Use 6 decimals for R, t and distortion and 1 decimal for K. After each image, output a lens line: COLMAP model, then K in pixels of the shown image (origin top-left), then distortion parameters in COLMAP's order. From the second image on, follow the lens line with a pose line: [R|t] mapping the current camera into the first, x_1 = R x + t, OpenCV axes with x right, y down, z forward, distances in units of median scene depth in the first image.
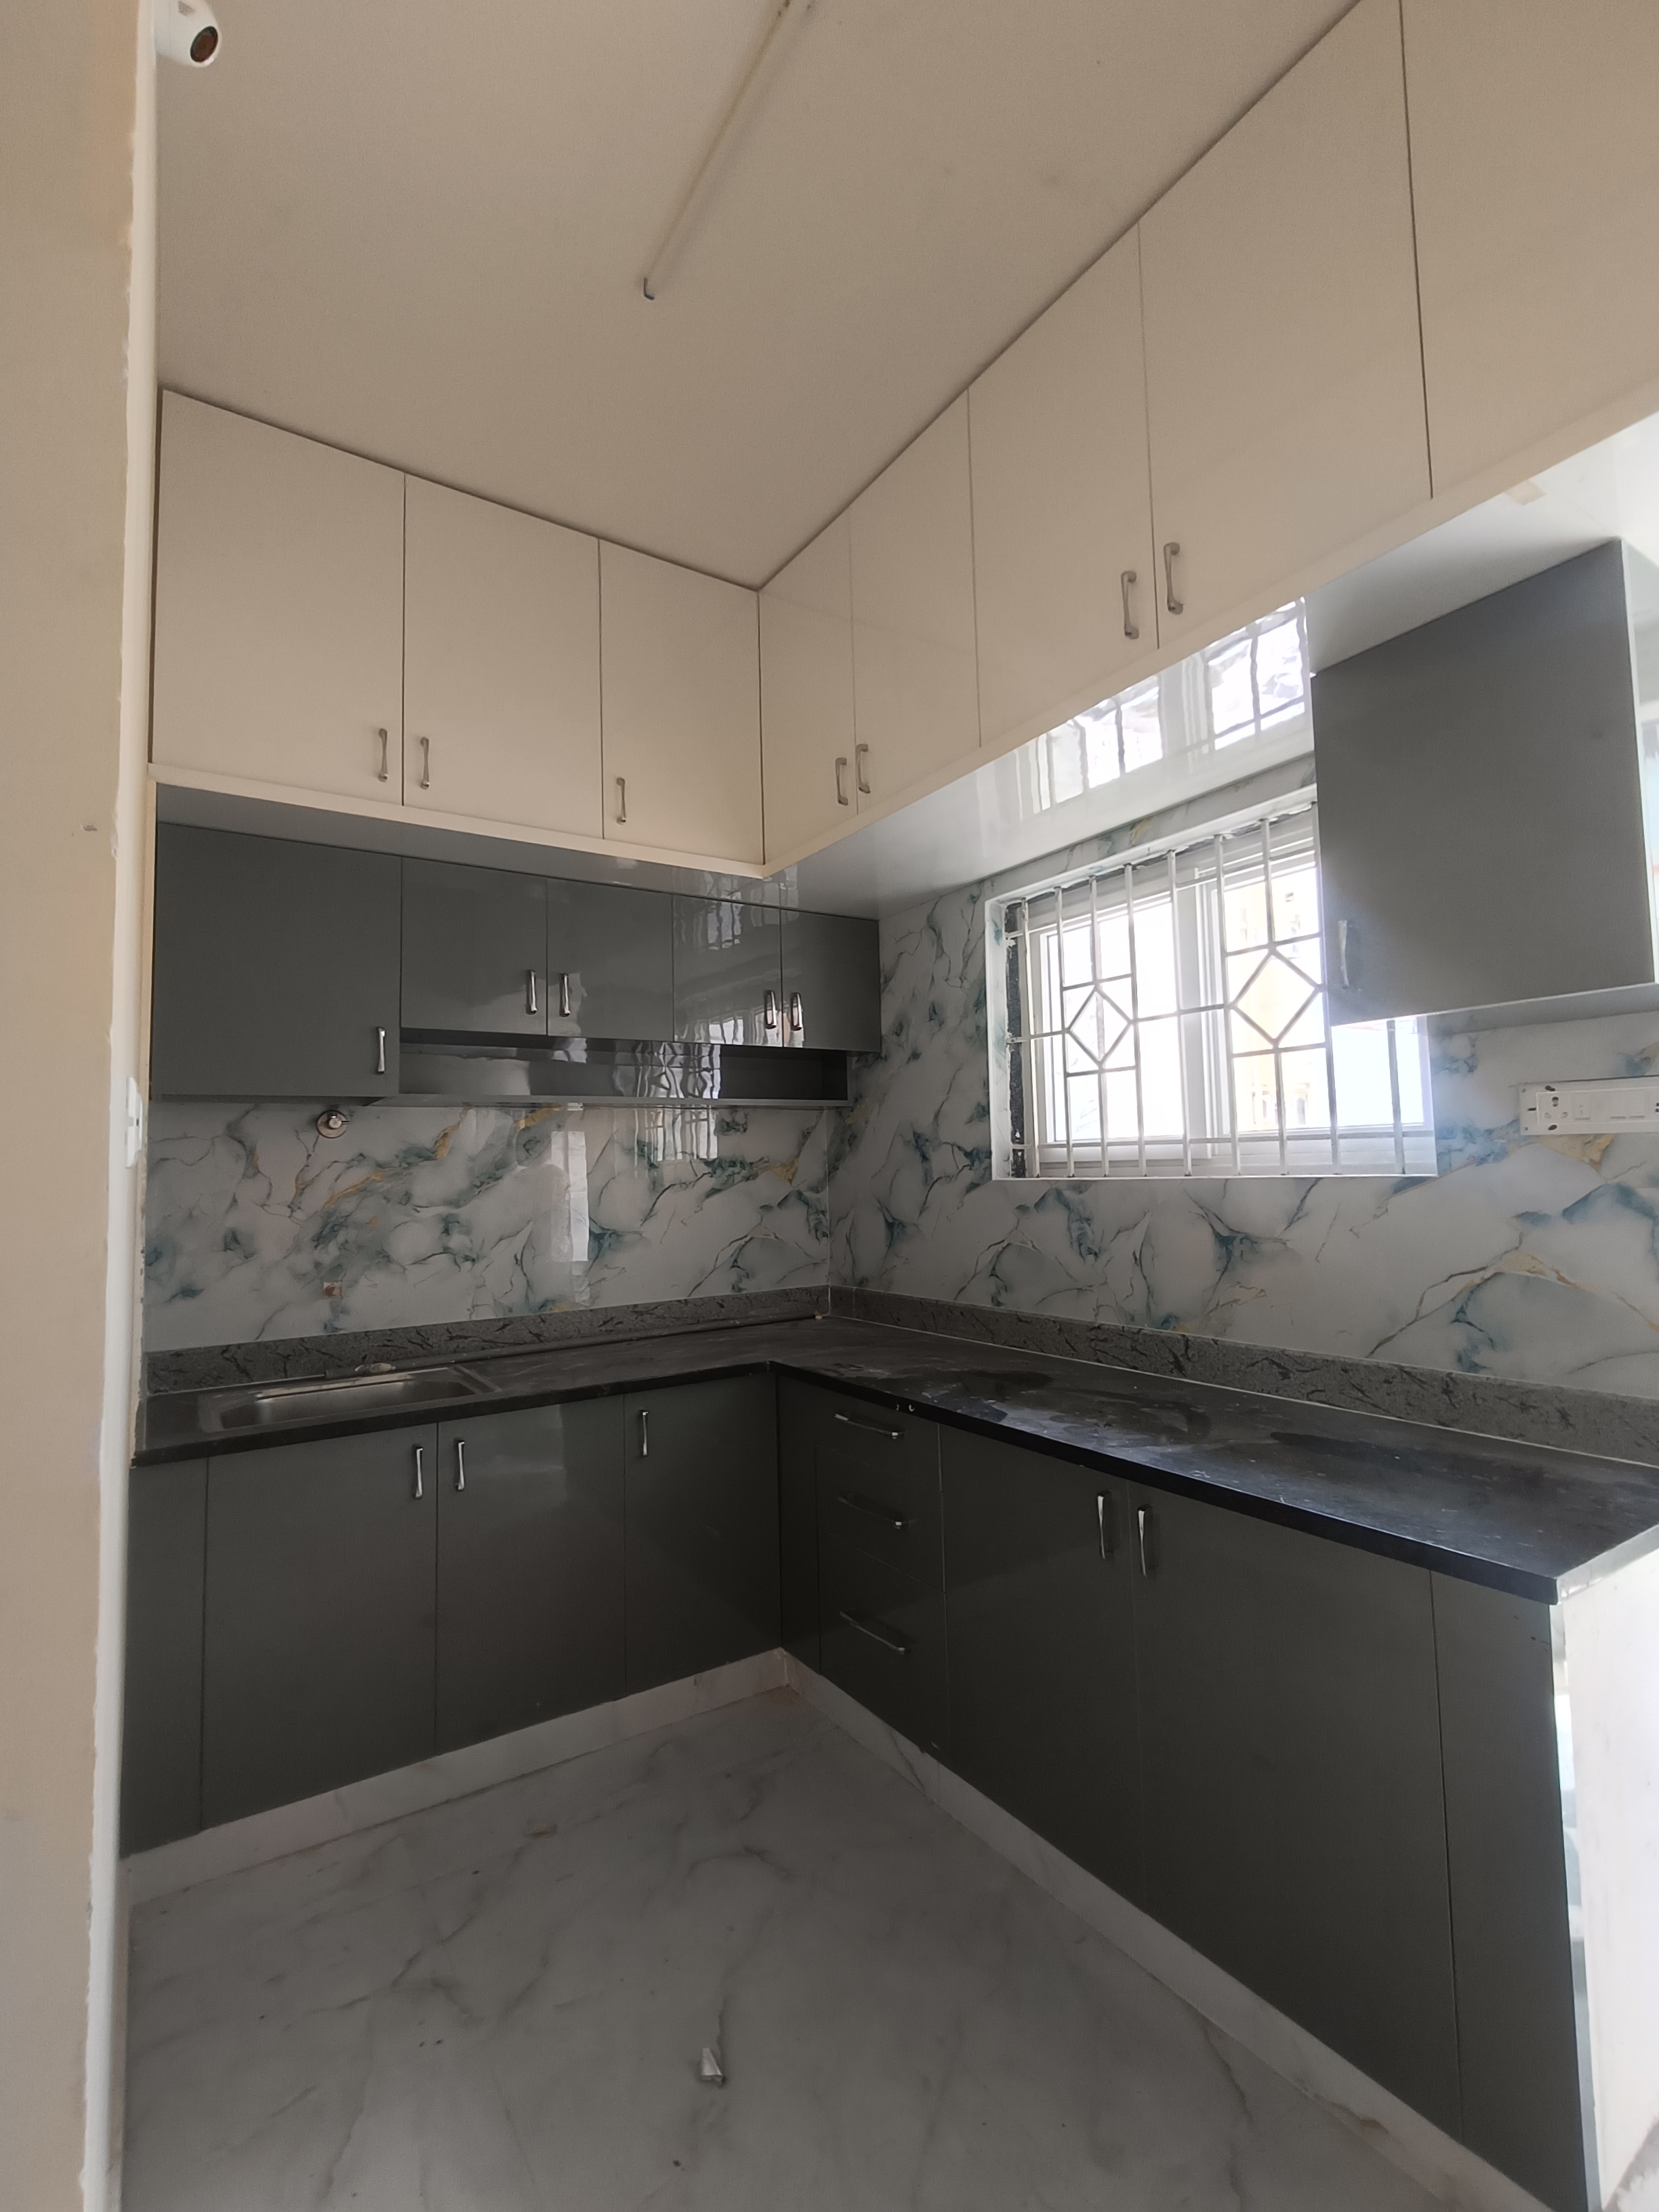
lens RADIAL K [[1015.8, 0, 803.1], [0, 1015.8, 1104.7], [0, 0, 1]] dist [0.015140, -0.006935]
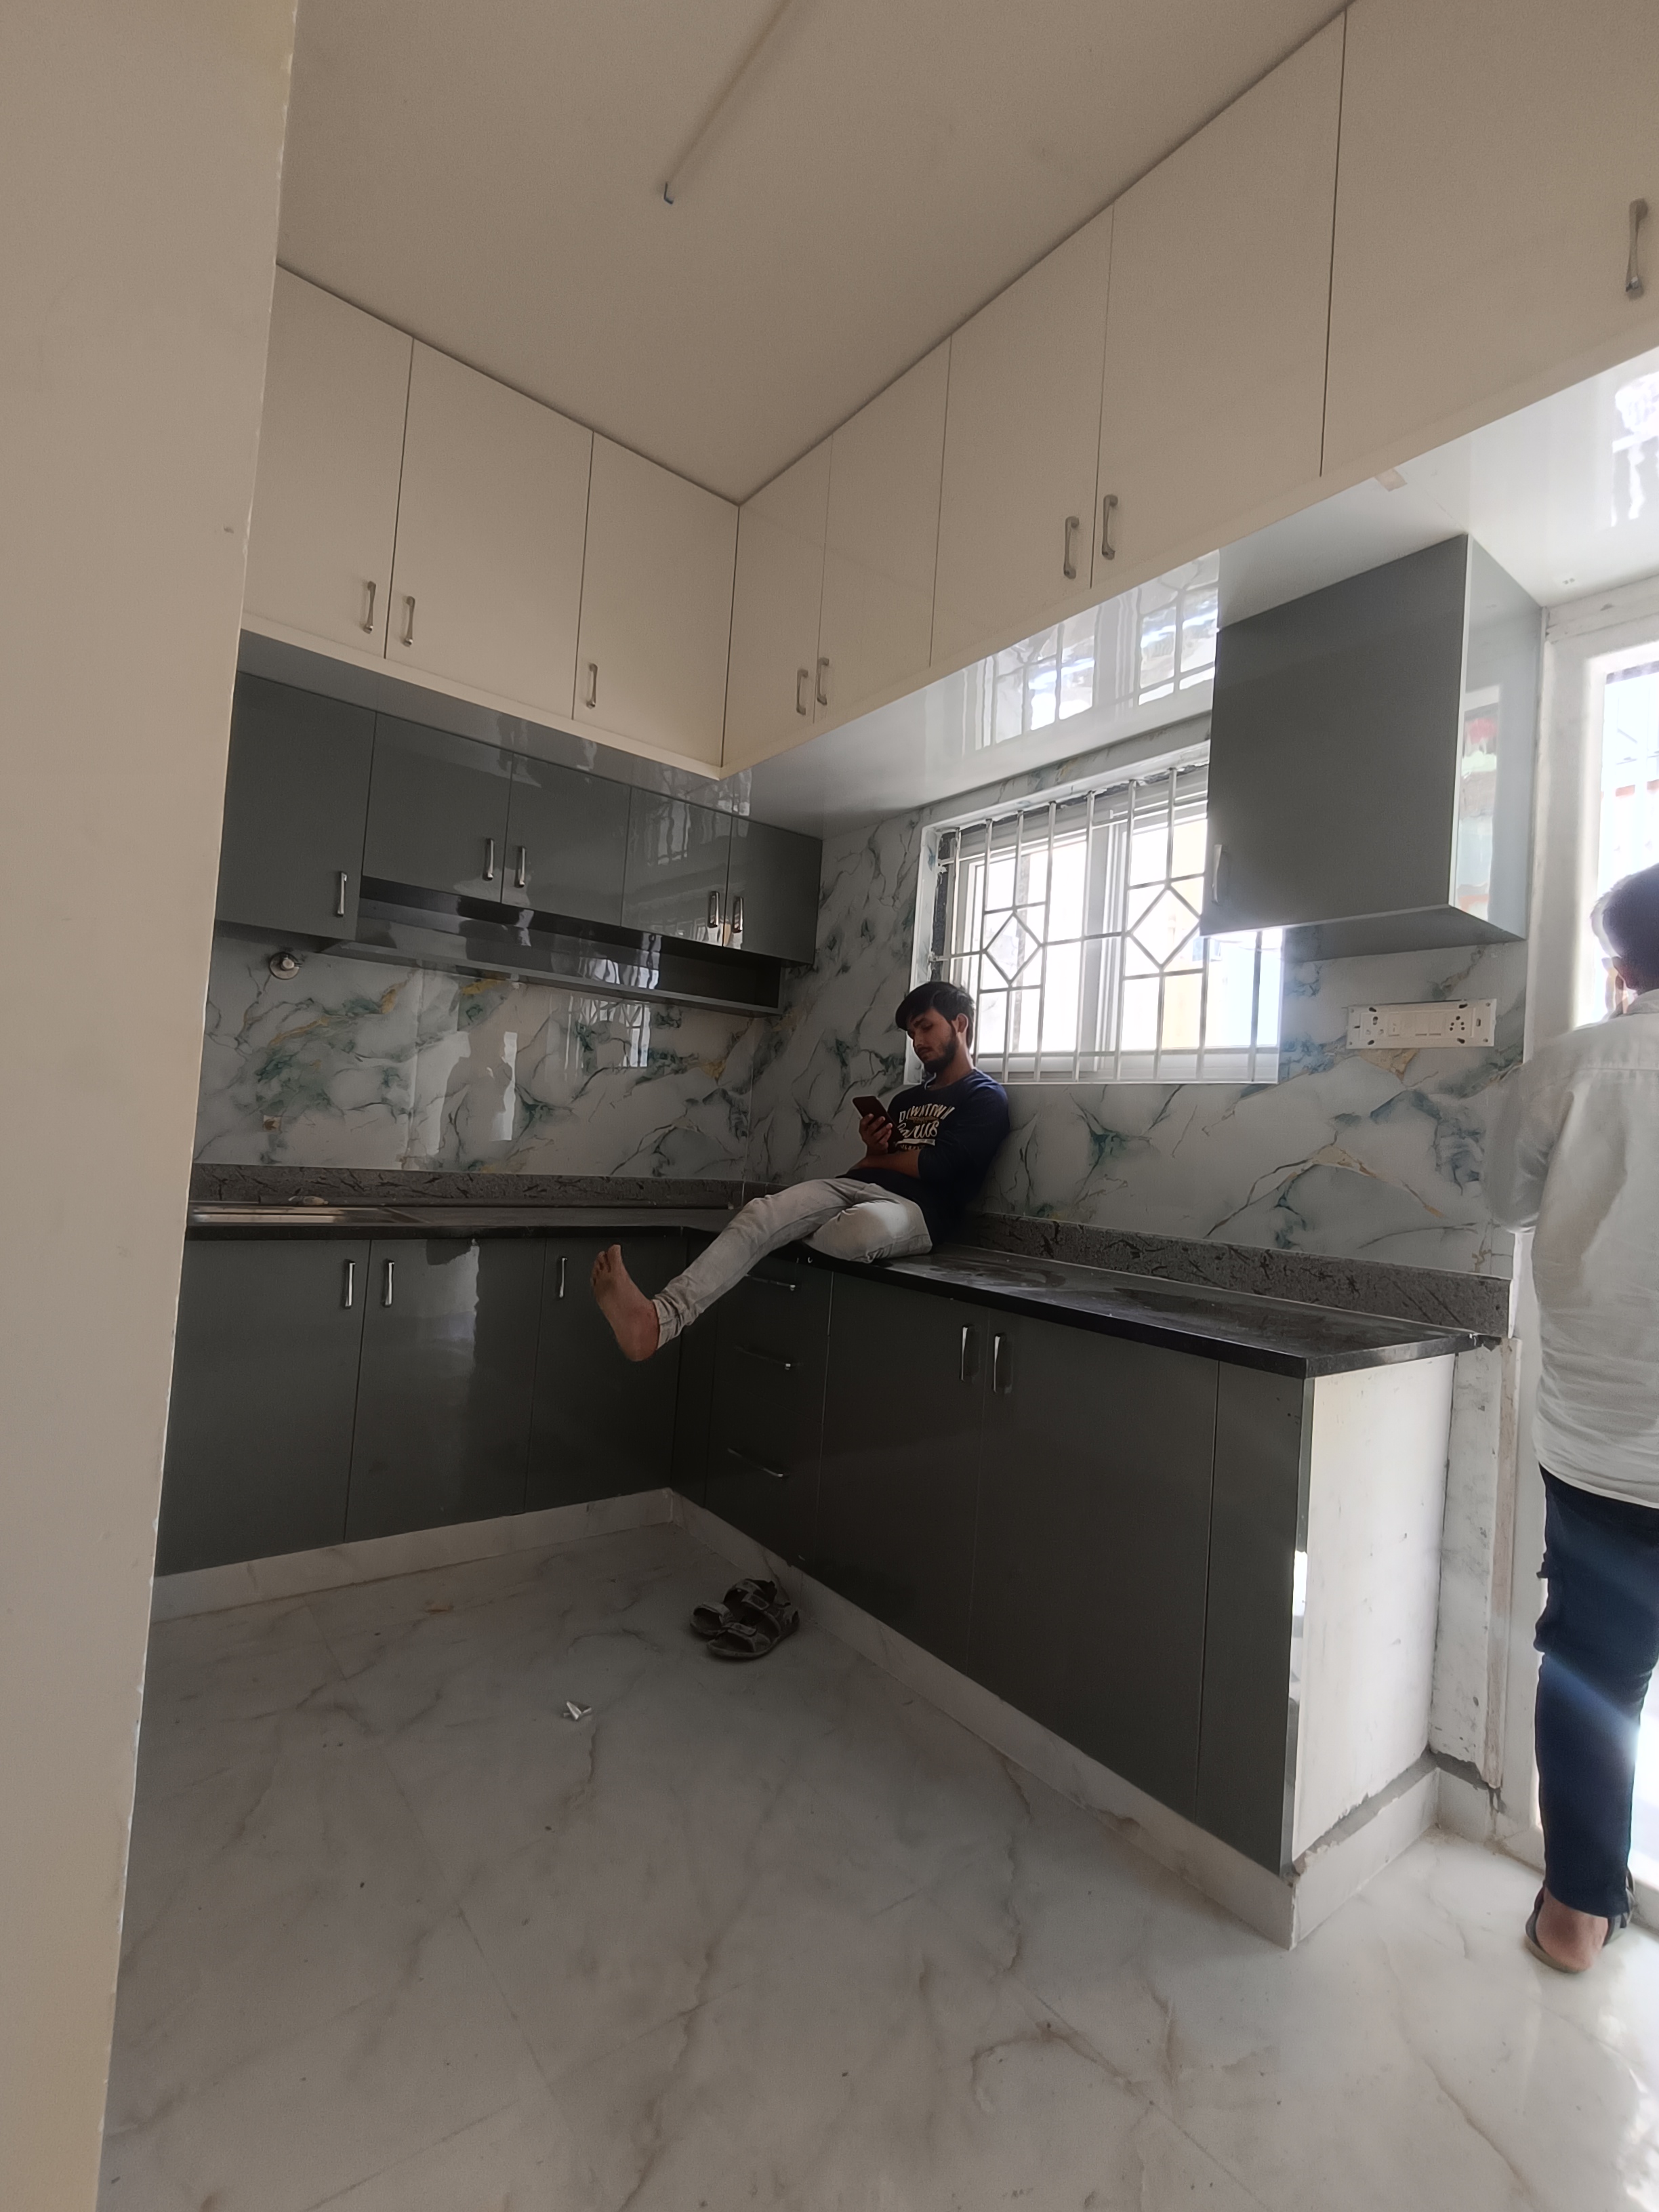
lens RADIAL K [[1015.8, 0, 803.1], [0, 1015.8, 1104.7], [0, 0, 1]] dist [0.015140, -0.006935]
pose [[0.992711, 0.094540, 0.074748, 0.000287], [-0.096938, 0.994864, 0.029127, 0.085422], [-0.071611, -0.036160, 0.996777, -0.090112]]
